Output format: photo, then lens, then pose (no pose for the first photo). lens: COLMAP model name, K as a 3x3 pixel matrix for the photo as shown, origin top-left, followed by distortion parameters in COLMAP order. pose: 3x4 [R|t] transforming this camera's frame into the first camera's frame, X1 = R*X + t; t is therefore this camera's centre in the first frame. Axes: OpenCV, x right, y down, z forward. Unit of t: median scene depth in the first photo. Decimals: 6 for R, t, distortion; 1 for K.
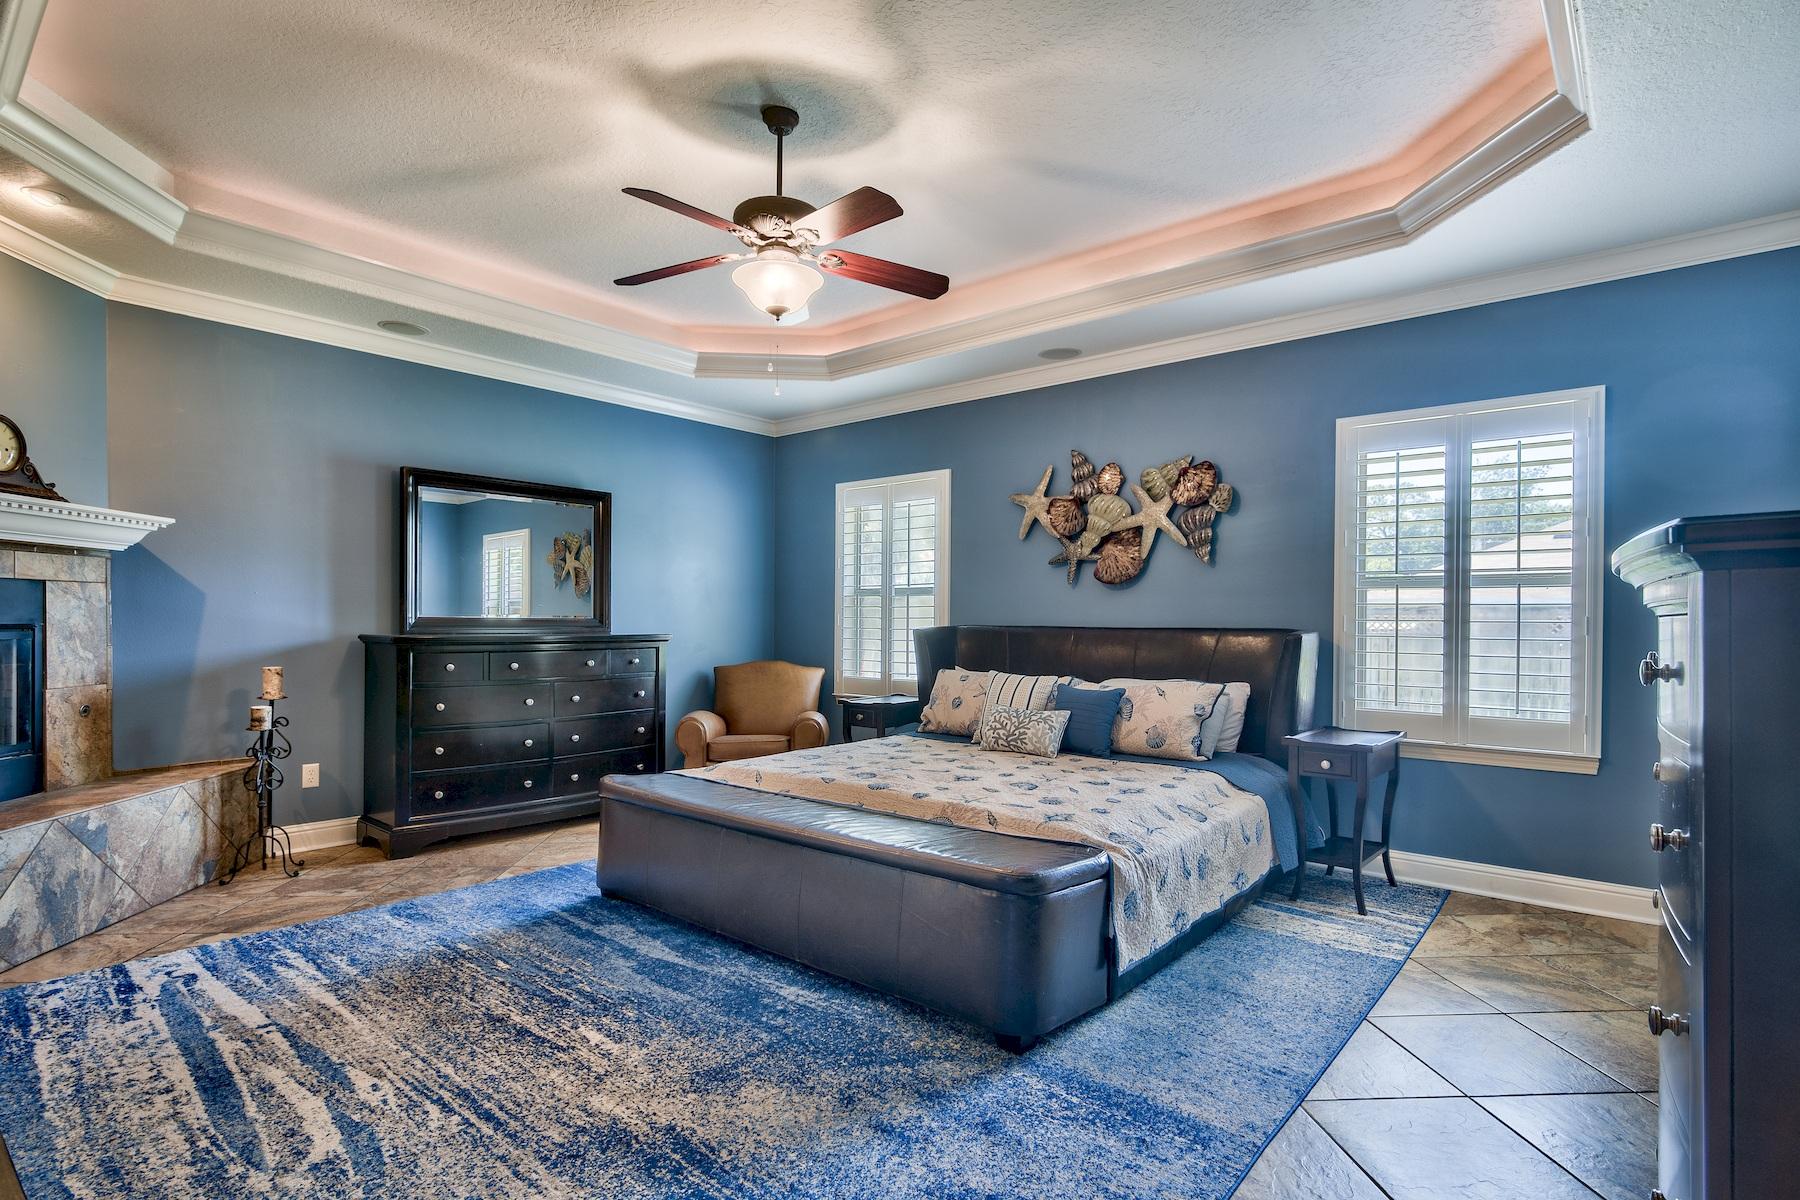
lens RADIAL K [[889.2, 0, 887.3], [0, 889.2, 613.2], [0, 0, 1]] dist [-0.004162, -0.000760]
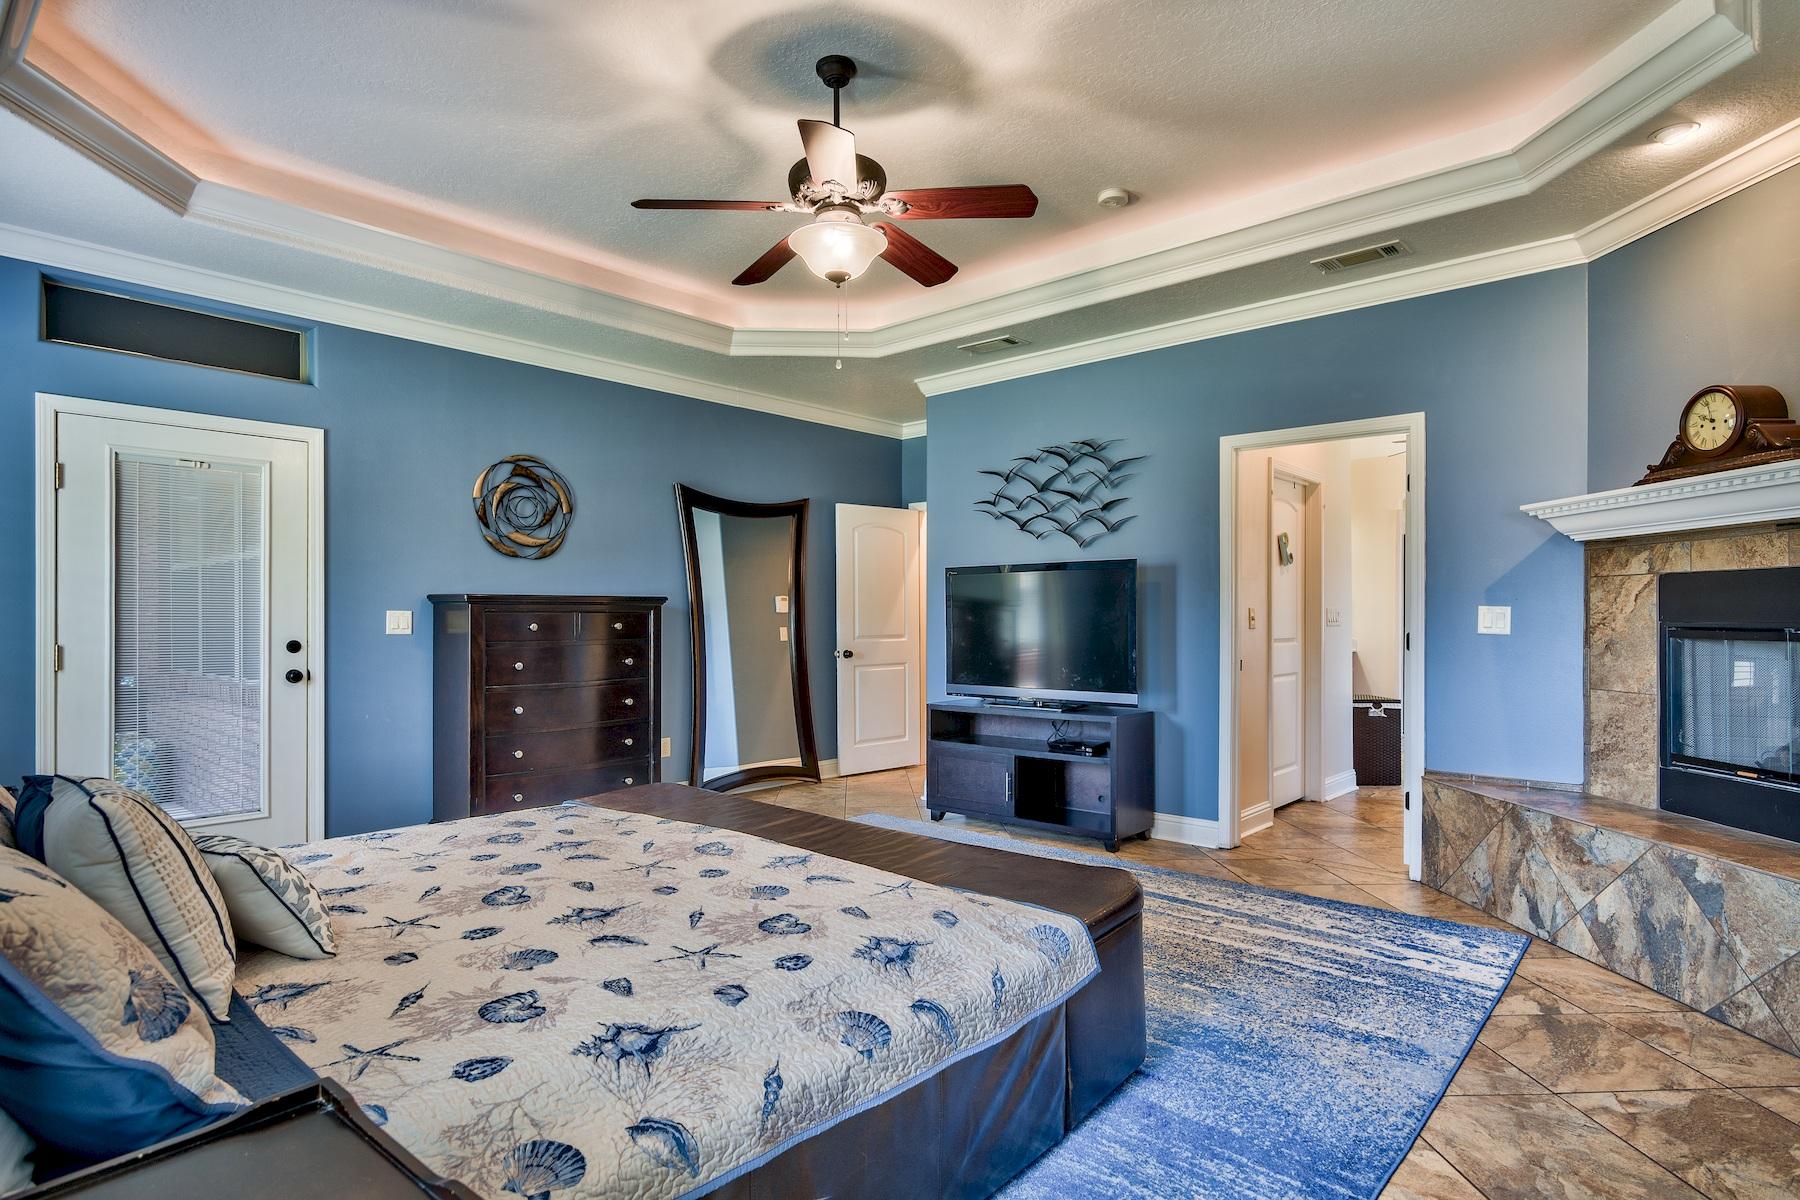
lens RADIAL K [[889.2, 0, 887.3], [0, 889.2, 613.2], [0, 0, 1]] dist [-0.004162, -0.000760]
pose [[-0.999851, -0.005881, 0.016232, -0.192919], [-0.005951, 0.999973, -0.004220, 0.012610], [-0.016207, -0.004316, -0.999859, 1.931136]]
